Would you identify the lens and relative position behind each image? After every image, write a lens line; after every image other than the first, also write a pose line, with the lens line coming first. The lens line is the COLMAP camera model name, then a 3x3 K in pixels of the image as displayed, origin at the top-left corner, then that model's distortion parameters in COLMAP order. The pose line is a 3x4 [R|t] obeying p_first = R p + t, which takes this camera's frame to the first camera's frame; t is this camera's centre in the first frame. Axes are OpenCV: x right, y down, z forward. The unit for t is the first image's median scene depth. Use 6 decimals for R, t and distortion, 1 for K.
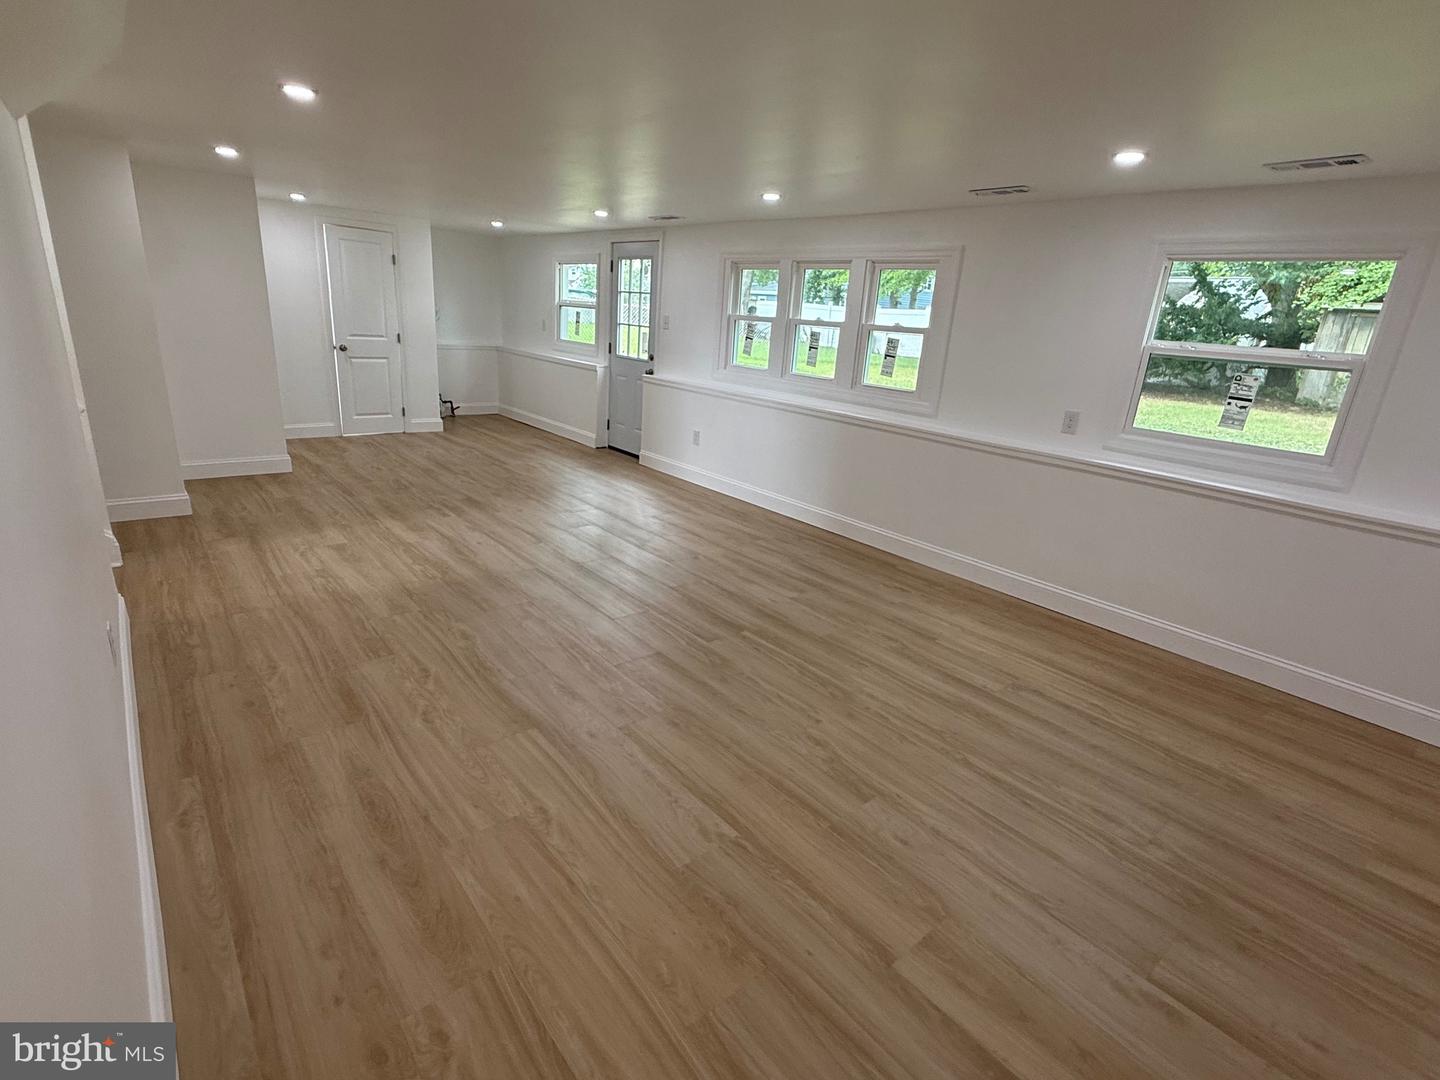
lens RADIAL K [[706.2, 0, 722.2], [0, 706.2, 541.3], [0, 0, 1]] dist [-0.001255, -0.000991]
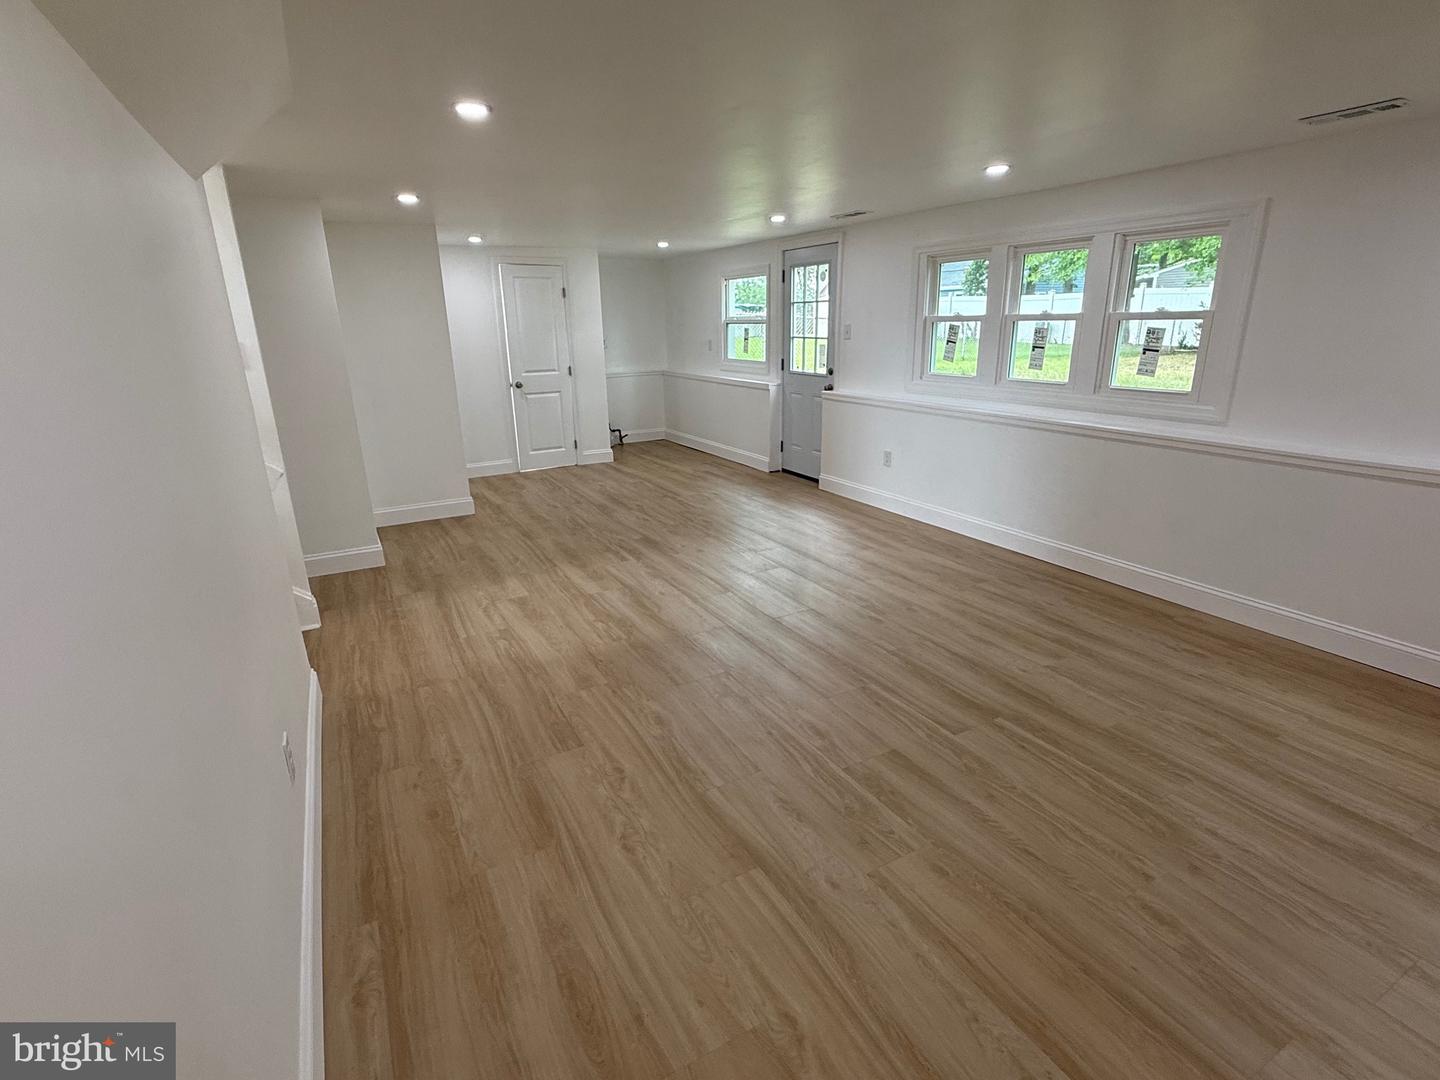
lens RADIAL K [[706.2, 0, 718.7], [0, 706.2, 539.3], [0, 0, 1]] dist [-0.001255, -0.000991]
pose [[0.976188, -0.025228, -0.215453, -0.081822], [0.022345, 0.999625, -0.015804, -0.054616], [0.215771, 0.010614, 0.976386, 0.140085]]
